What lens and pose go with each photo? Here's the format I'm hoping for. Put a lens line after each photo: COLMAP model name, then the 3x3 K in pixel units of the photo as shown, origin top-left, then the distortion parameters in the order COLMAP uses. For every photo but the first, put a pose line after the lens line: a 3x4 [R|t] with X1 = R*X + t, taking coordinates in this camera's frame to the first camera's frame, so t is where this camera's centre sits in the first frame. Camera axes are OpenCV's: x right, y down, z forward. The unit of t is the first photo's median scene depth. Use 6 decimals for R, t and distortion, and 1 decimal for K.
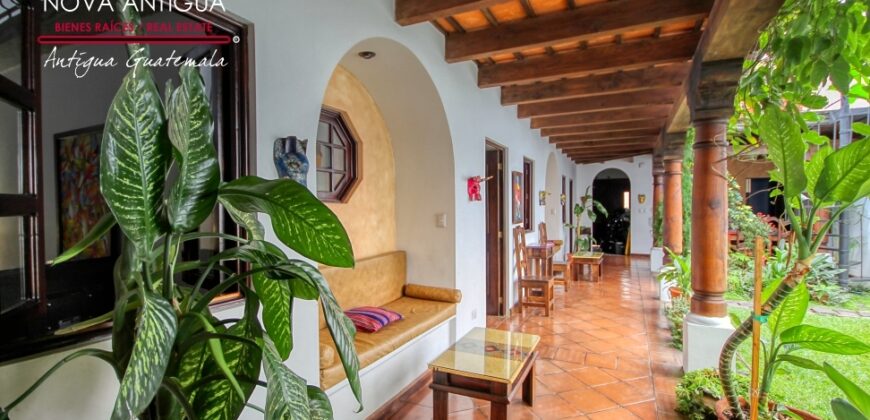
lens RADIAL K [[405.6, 0, 434.4], [0, 405.6, 210.5], [0, 0, 1]] dist [-0.001244, 0.000807]
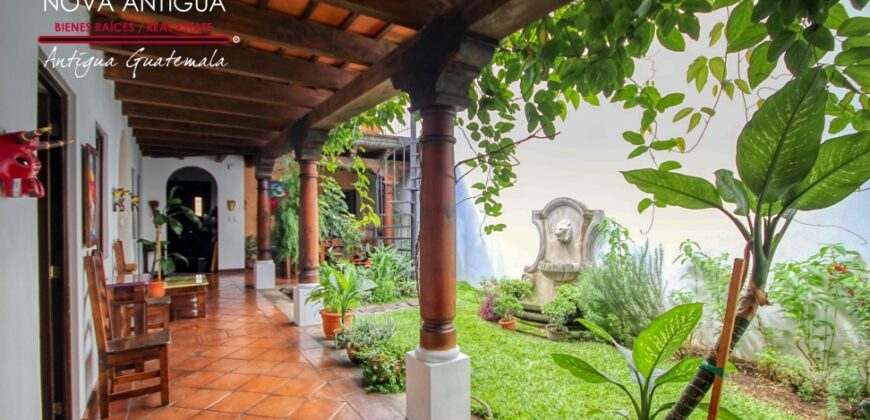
lens RADIAL K [[405.6, 0, 436.4], [0, 405.6, 217.3], [0, 0, 1]] dist [-0.001244, 0.000807]
pose [[0.507722, -0.002623, 0.861517, -0.016321], [0.004690, 0.999989, 0.000280, -0.002455], [-0.861508, 0.003899, 0.507728, 0.272862]]
